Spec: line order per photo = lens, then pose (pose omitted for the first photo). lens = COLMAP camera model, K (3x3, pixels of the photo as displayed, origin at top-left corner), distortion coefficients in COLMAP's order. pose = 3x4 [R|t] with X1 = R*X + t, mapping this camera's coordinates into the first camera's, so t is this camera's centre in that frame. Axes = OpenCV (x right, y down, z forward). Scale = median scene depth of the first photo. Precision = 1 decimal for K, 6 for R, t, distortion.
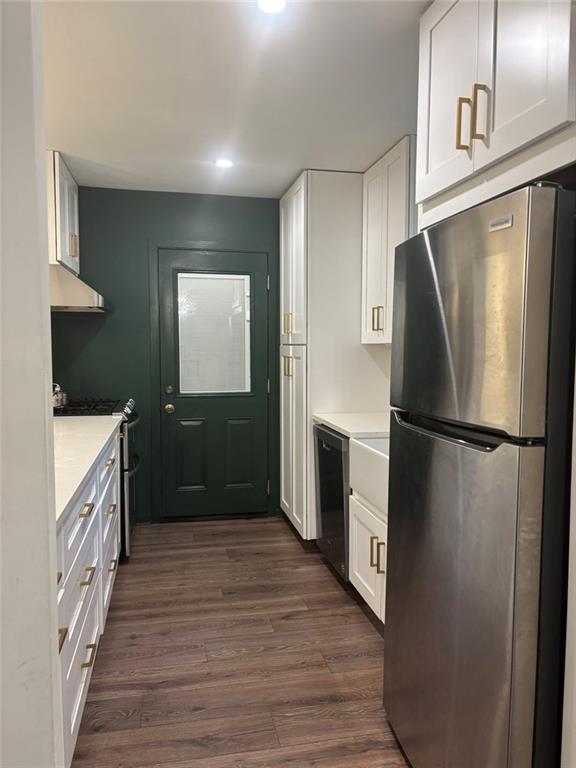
lens RADIAL K [[581.7, 0, 288.0], [0, 581.7, 384.0], [0, 0, 1]] dist [0.046178, -0.034290]
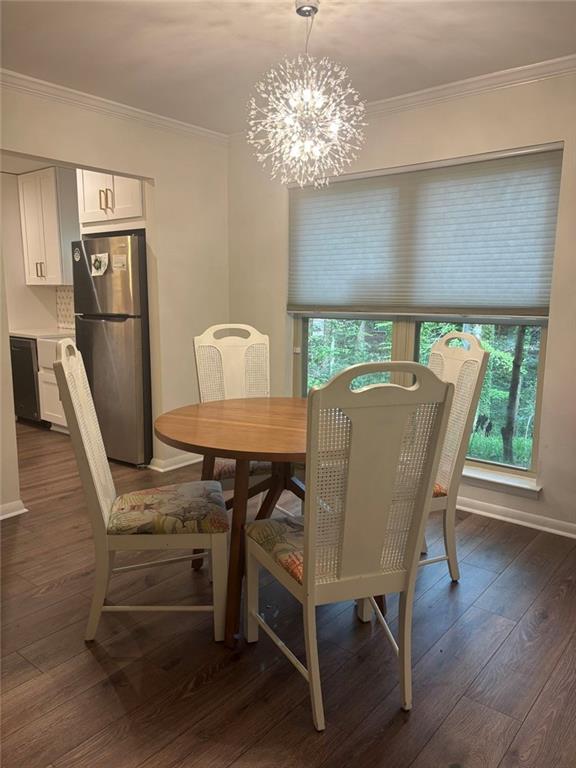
lens RADIAL K [[581.7, 0, 288.0], [0, 581.7, 384.0], [0, 0, 1]] dist [0.046178, -0.034290]
pose [[0.780618, -0.102389, 0.616565, -0.378592], [0.040954, 0.992750, 0.113008, 0.054714], [-0.623666, -0.062965, 0.779151, -0.809944]]
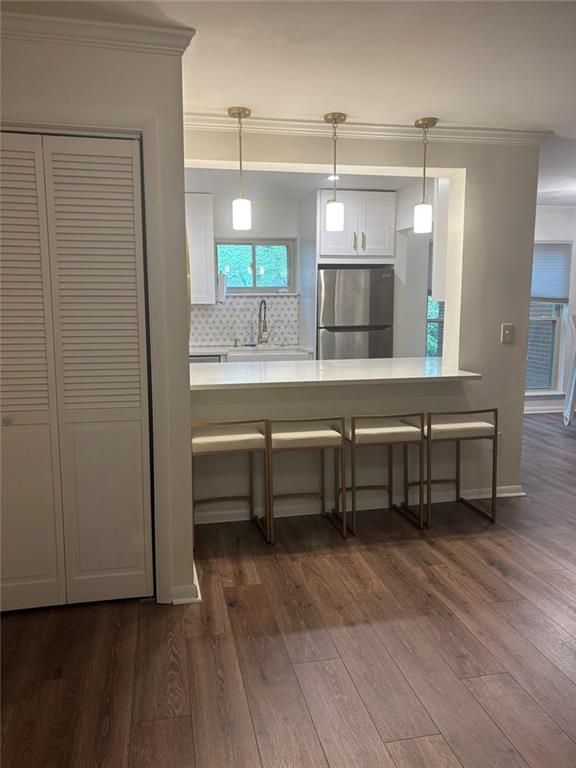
lens RADIAL K [[581.7, 0, 288.0], [0, 581.7, 384.0], [0, 0, 1]] dist [0.046178, -0.034290]
pose [[-0.010061, -0.141194, 0.989931, -1.647467], [0.070151, 0.987442, 0.141552, -0.060668], [-0.997486, 0.070869, -0.000029, 0.739360]]
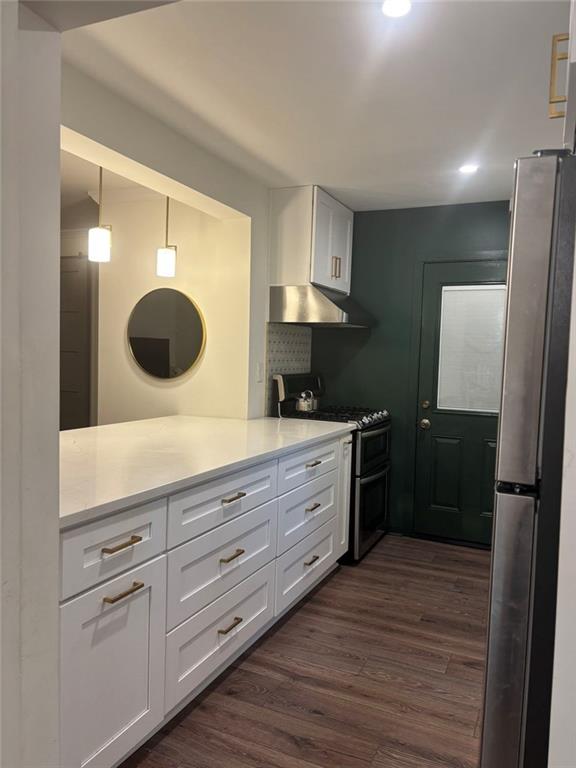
lens RADIAL K [[581.7, 0, 288.0], [0, 581.7, 384.0], [0, 0, 1]] dist [0.046178, -0.034290]
pose [[0.802586, 0.050414, -0.594402, 0.251058], [-0.066015, 0.997808, -0.004508, -0.005992], [0.592872, 0.042858, 0.804156, 0.080815]]
